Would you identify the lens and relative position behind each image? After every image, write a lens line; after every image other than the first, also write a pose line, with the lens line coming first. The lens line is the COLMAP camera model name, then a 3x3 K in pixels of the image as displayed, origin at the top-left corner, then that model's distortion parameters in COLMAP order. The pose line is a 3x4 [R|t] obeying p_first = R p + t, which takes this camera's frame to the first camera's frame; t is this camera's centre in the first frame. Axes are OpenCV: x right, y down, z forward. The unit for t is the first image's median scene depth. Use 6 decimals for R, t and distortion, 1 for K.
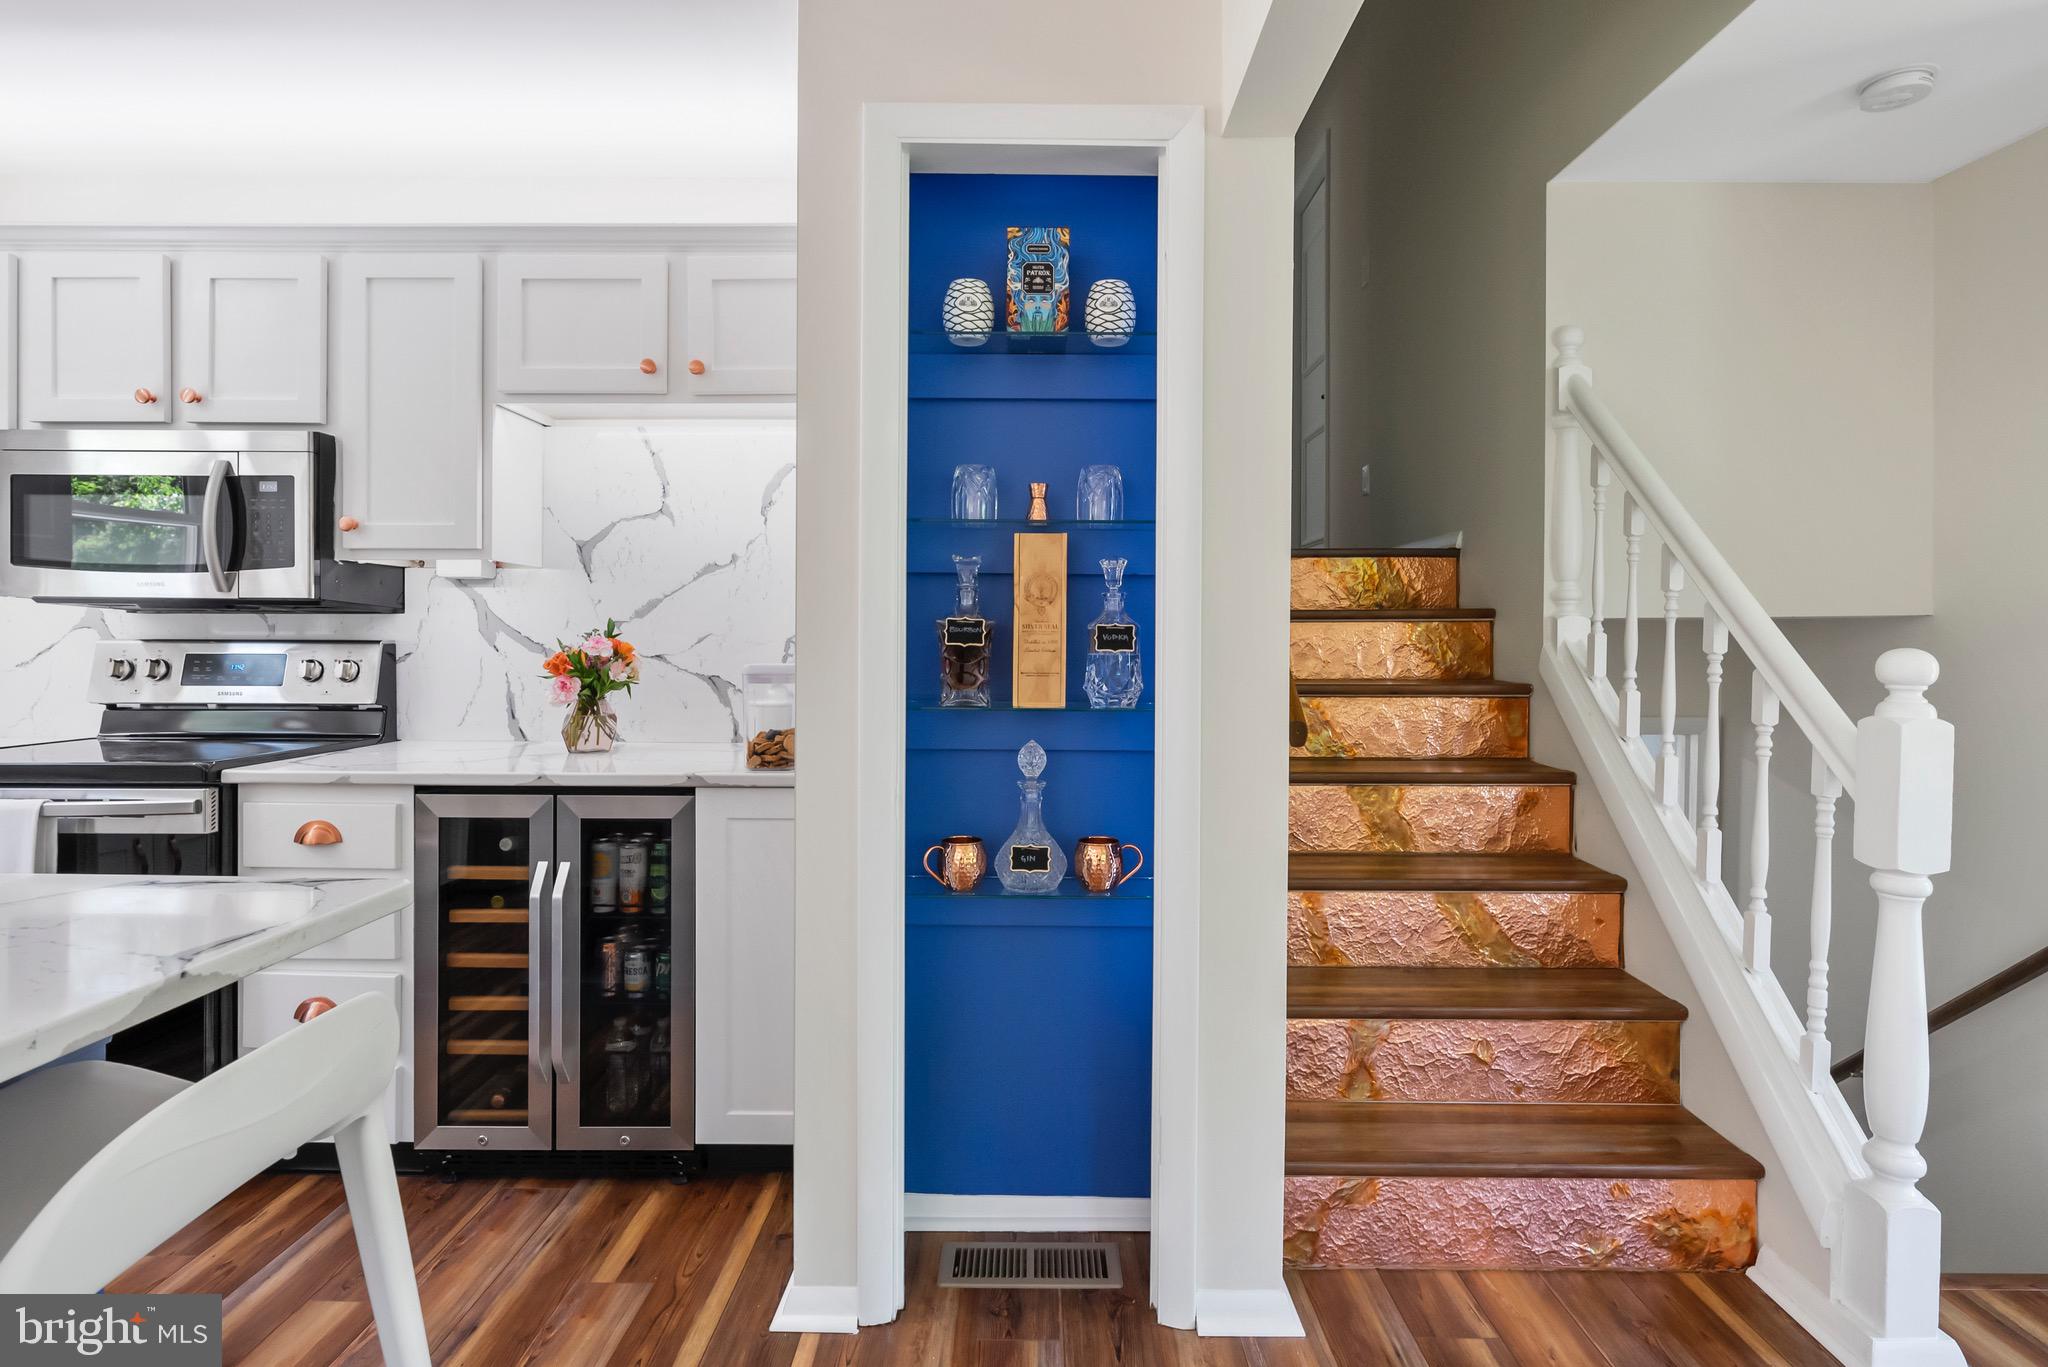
lens RADIAL K [[1016.1, 0, 1032.9], [0, 1016.1, 648.1], [0, 0, 1]] dist [-0.010014, 0.002294]
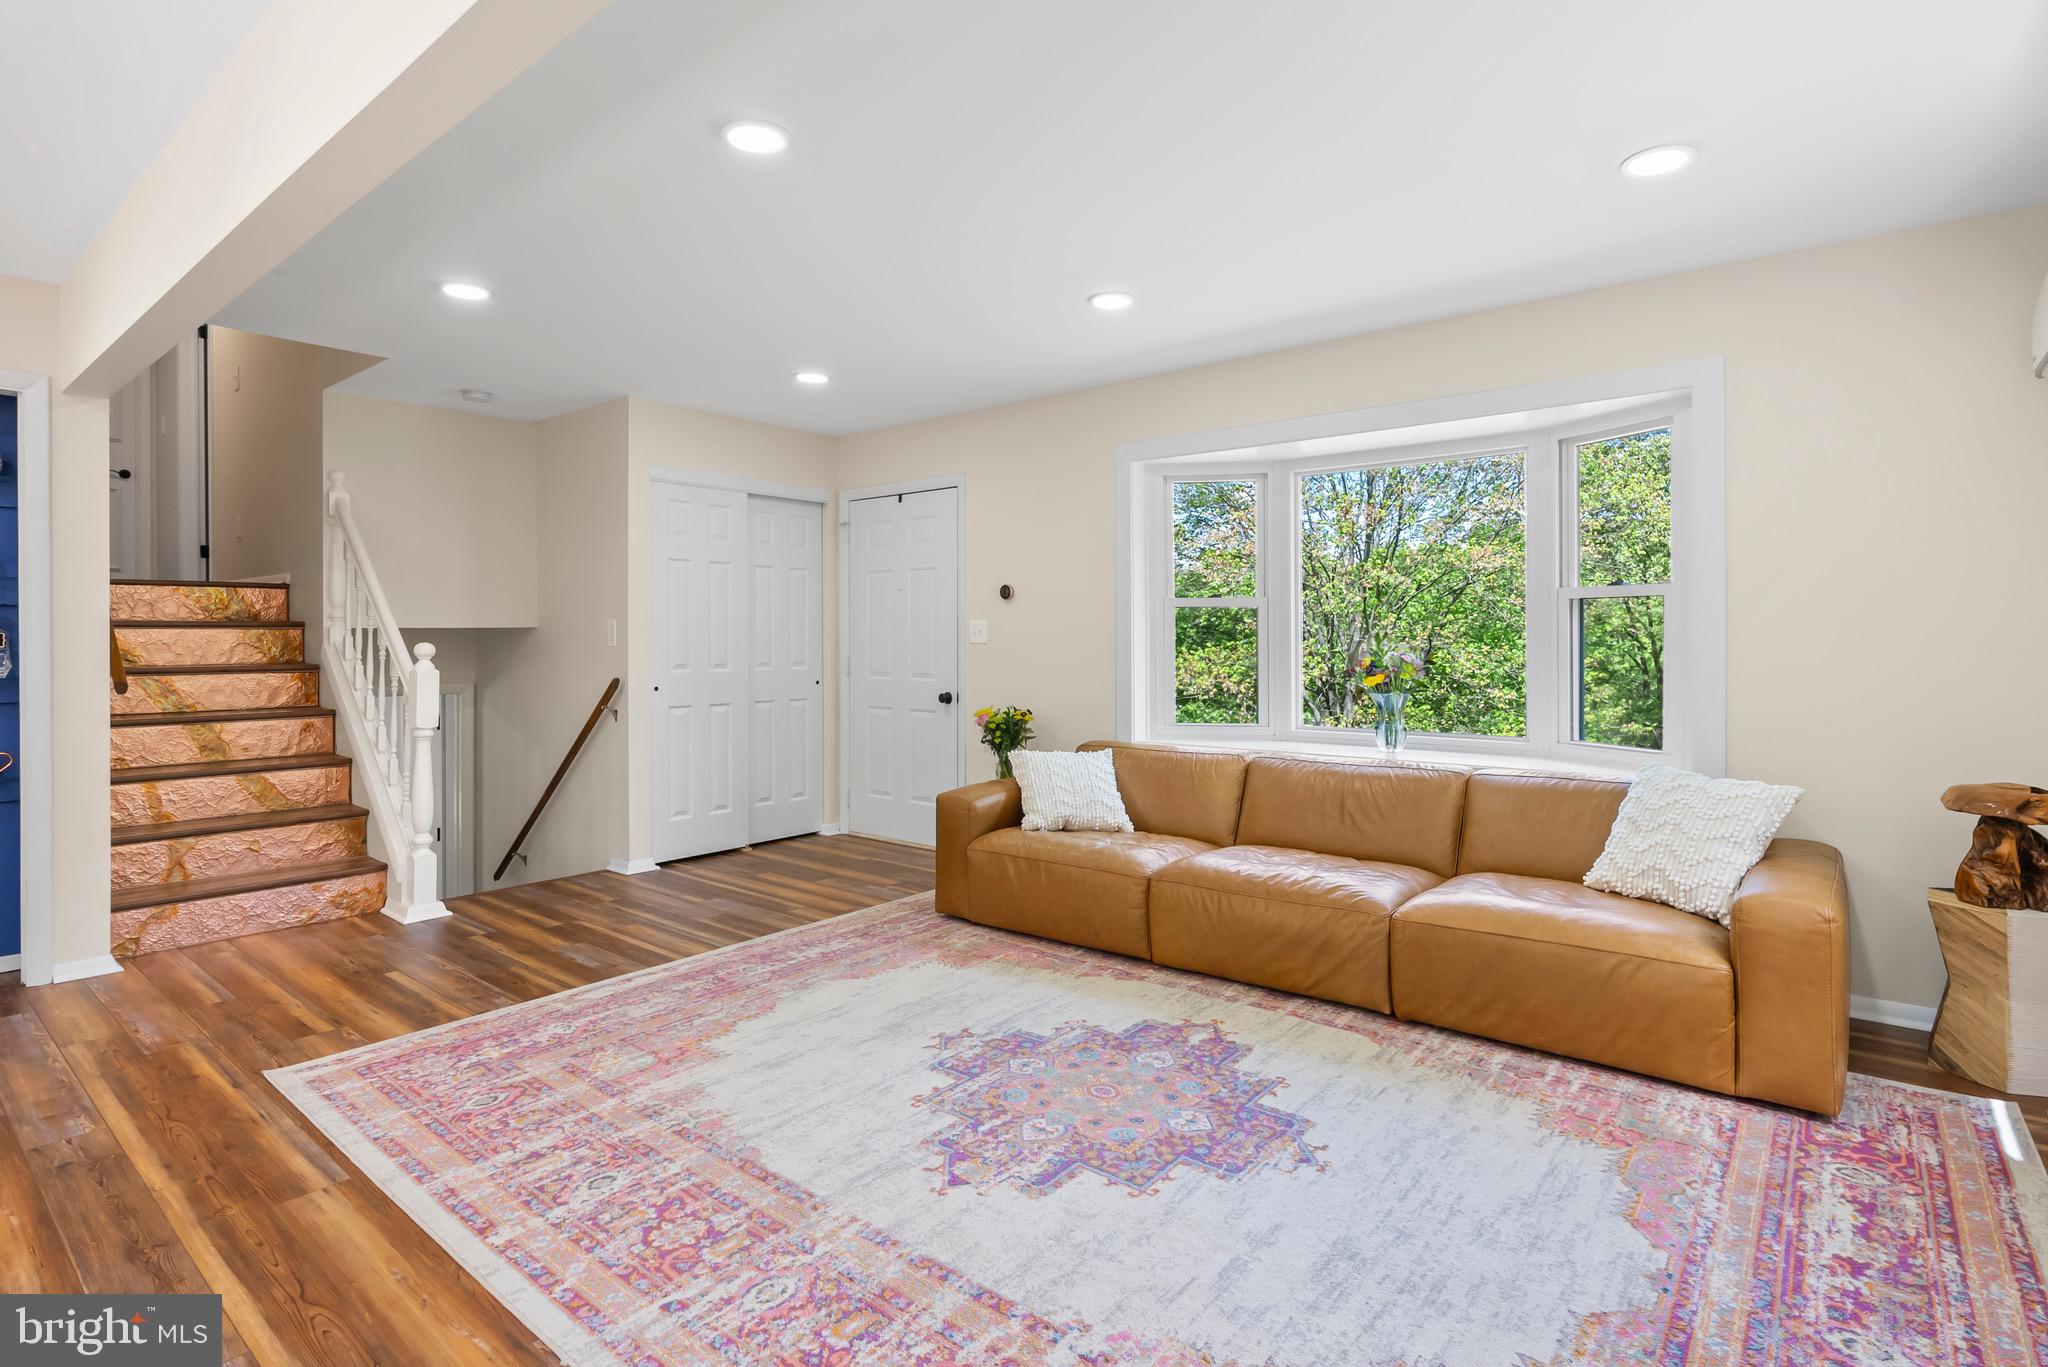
lens RADIAL K [[1016.1, 0, 1041.9], [0, 1016.1, 646.2], [0, 0, 1]] dist [-0.010014, 0.002294]
pose [[0.629136, -0.008998, 0.777243, -0.110208], [0.011933, 0.999927, 0.001916, 0.017317], [-0.777203, 0.008069, 0.629198, -1.293670]]
